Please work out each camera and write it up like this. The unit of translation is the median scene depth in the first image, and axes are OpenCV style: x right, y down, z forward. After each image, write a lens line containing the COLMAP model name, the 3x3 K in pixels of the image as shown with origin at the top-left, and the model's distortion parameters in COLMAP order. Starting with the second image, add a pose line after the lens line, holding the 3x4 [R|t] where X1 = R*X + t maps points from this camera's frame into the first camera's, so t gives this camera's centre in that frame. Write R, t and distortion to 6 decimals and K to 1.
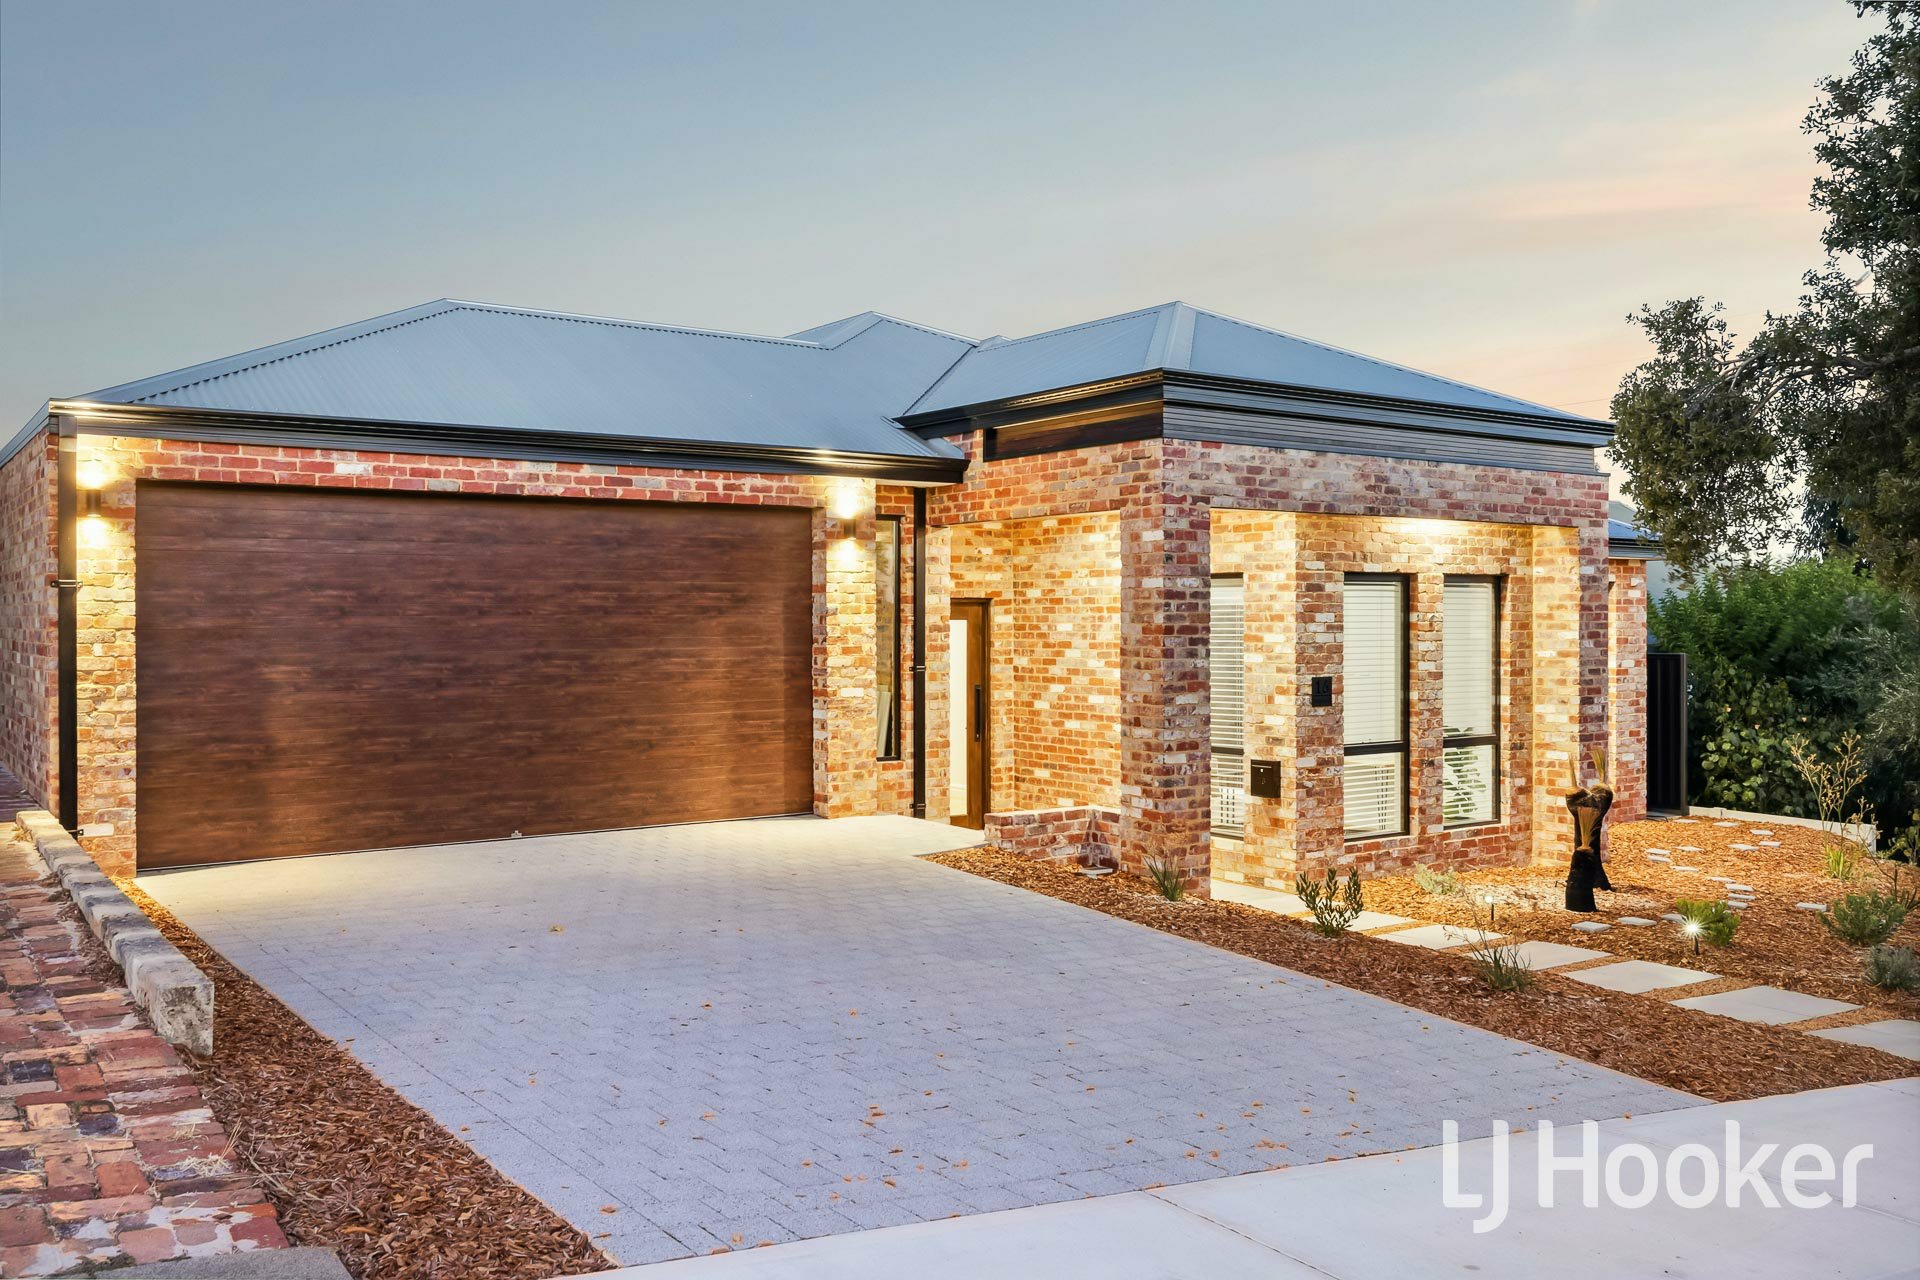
lens RADIAL K [[1616.5, 0, 960.5], [0, 1616.5, 643.2], [0, 0, 1]] dist [0.006726, -0.000082]
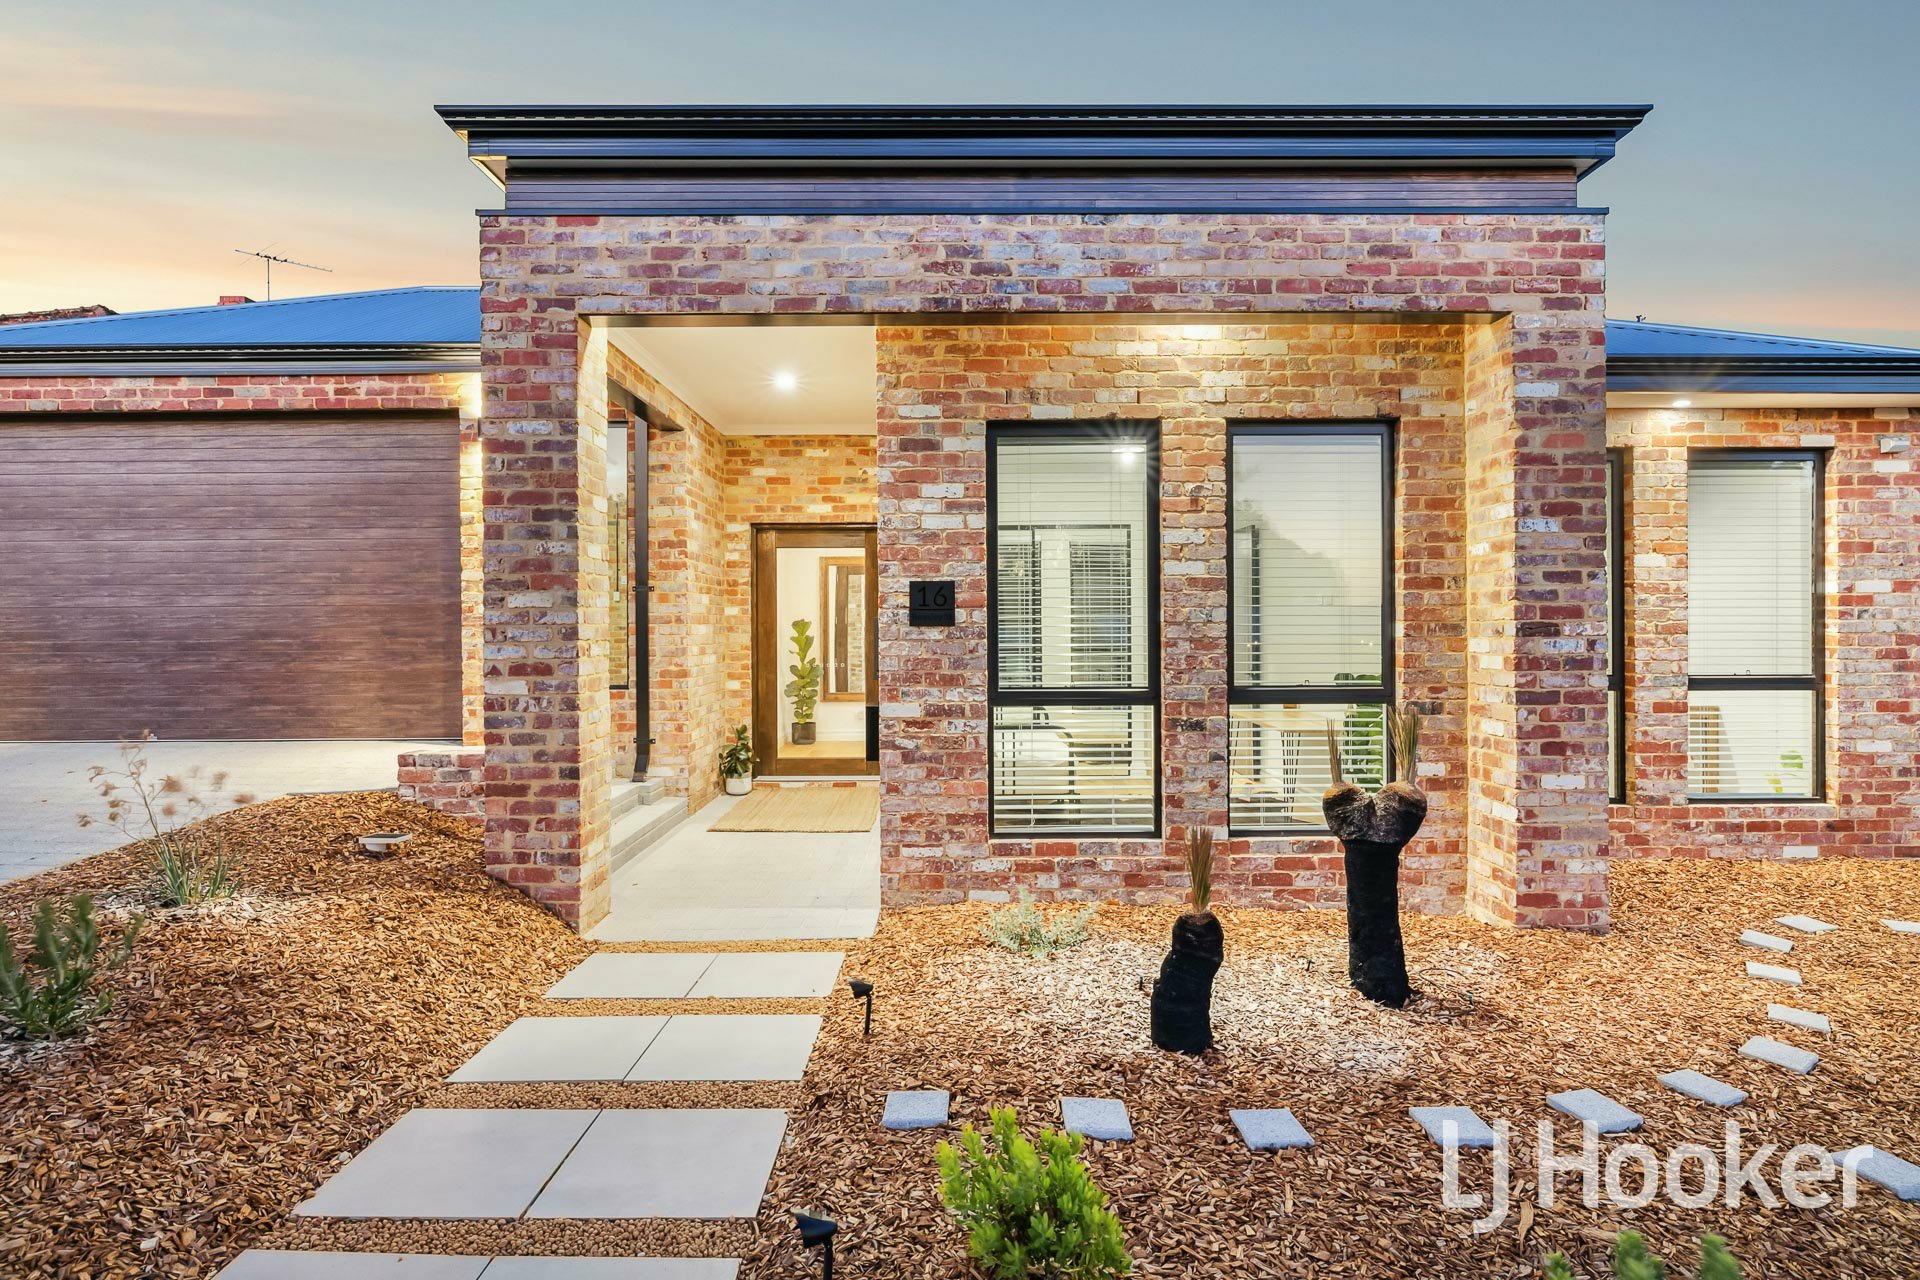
lens RADIAL K [[1029.7, 0, 959.7], [0, 1029.7, 631.5], [0, 0, 1]] dist [-0.005655, 0.001625]
pose [[0.813075, 0.002878, -0.582152, 0.475271], [-0.005819, 0.999978, -0.003184, 0.042482], [0.582130, 0.005977, 0.813074, 0.668358]]
